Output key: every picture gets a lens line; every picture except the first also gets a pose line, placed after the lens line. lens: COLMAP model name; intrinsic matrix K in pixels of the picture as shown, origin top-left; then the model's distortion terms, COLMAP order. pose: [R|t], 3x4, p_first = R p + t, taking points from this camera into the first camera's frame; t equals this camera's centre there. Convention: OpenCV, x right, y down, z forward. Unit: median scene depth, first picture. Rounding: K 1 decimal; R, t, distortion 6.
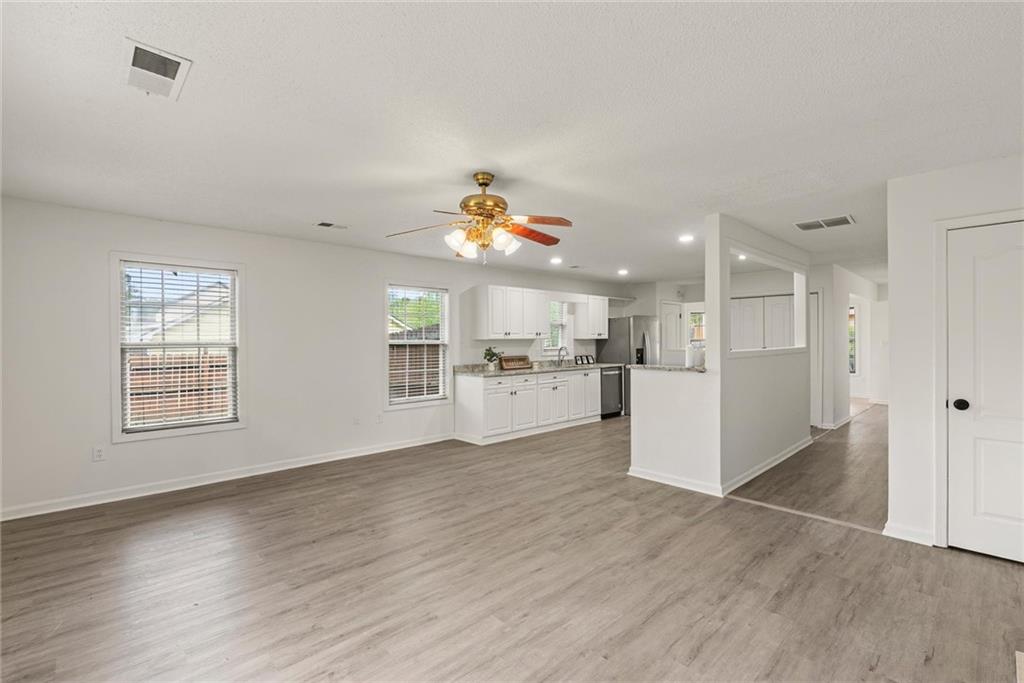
lens RADIAL K [[463.7, 0, 516.6], [0, 463.7, 341.9], [0, 0, 1]] dist [-0.009883, 0.002653]
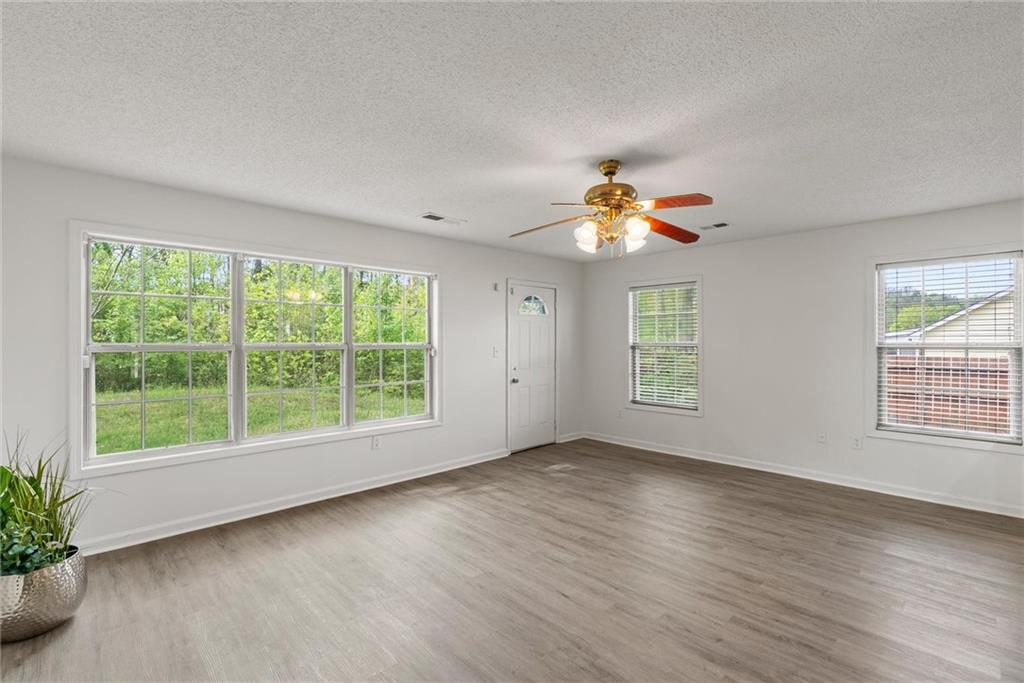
lens RADIAL K [[463.7, 0, 513.8], [0, 463.7, 348.5], [0, 0, 1]] dist [-0.009883, 0.002653]
pose [[0.000473, 0.021156, -0.999776, 0.536999], [-0.002474, 0.999773, 0.021154, -0.006569], [0.999997, 0.002464, 0.000525, 0.510459]]
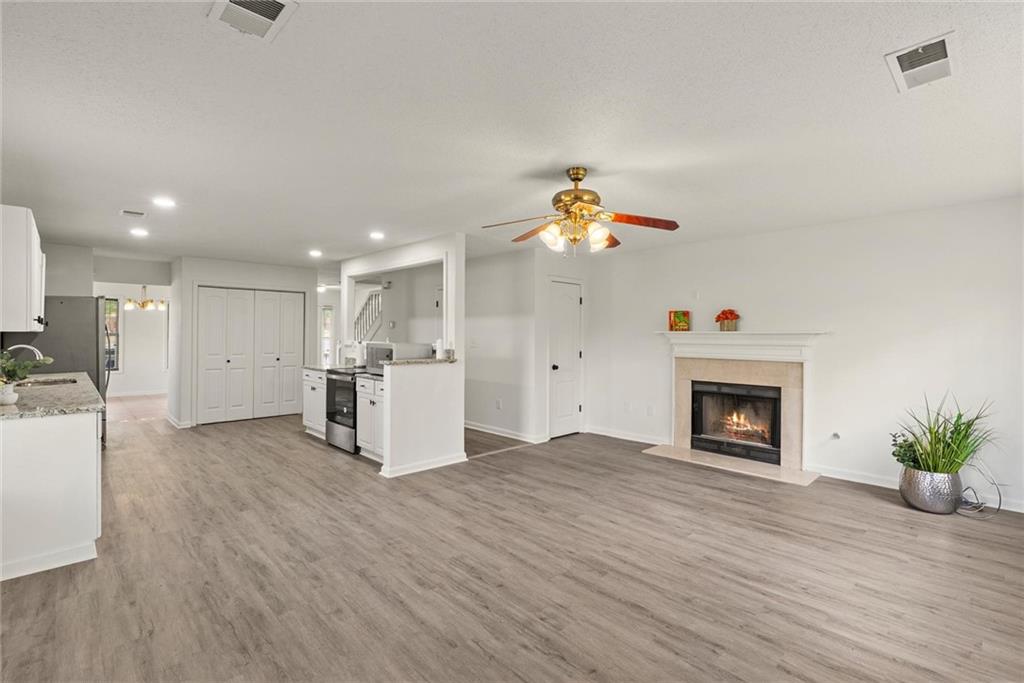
lens RADIAL K [[463.7, 0, 514.9], [0, 463.7, 337.5], [0, 0, 1]] dist [-0.009883, 0.002653]
pose [[-0.000918, -0.001923, 0.999998, -0.673929], [-0.000422, 0.999998, 0.001923, -0.001240], [-0.999999, -0.000420, -0.000919, 0.716769]]
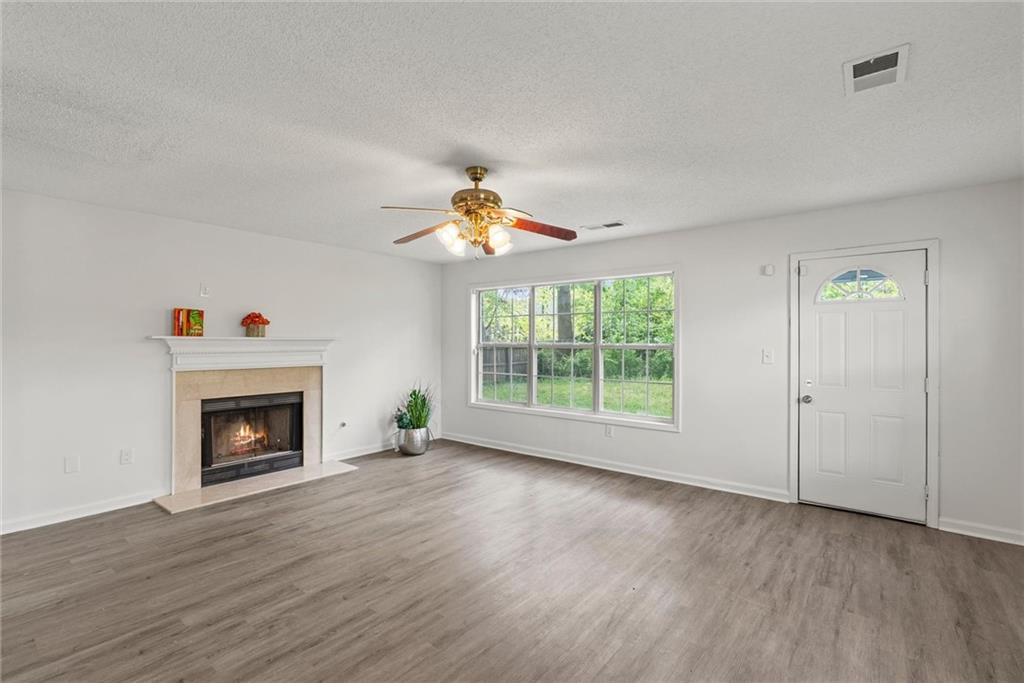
lens RADIAL K [[463.7, 0, 513.4], [0, 463.7, 346.7], [0, 0, 1]] dist [-0.009883, 0.002653]
pose [[-0.990993, 0.005497, -0.133797, -0.012117], [0.003365, 0.999864, 0.016154, -0.007479], [0.133868, 0.015558, -0.990877, 1.232969]]
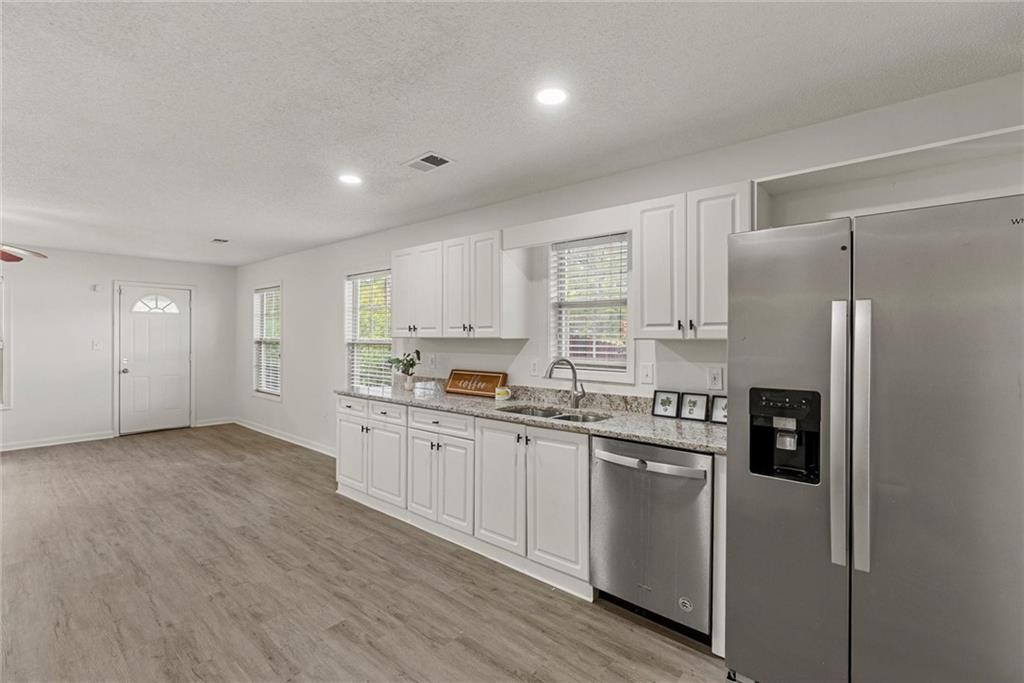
lens RADIAL K [[463.7, 0, 516.2], [0, 463.7, 321.9], [0, 0, 1]] dist [-0.009883, 0.002653]
pose [[0.094588, -0.031428, -0.995020, 0.792541], [-0.013477, 0.999370, -0.032846, -0.012402], [0.995425, 0.016516, 0.094105, 1.486441]]
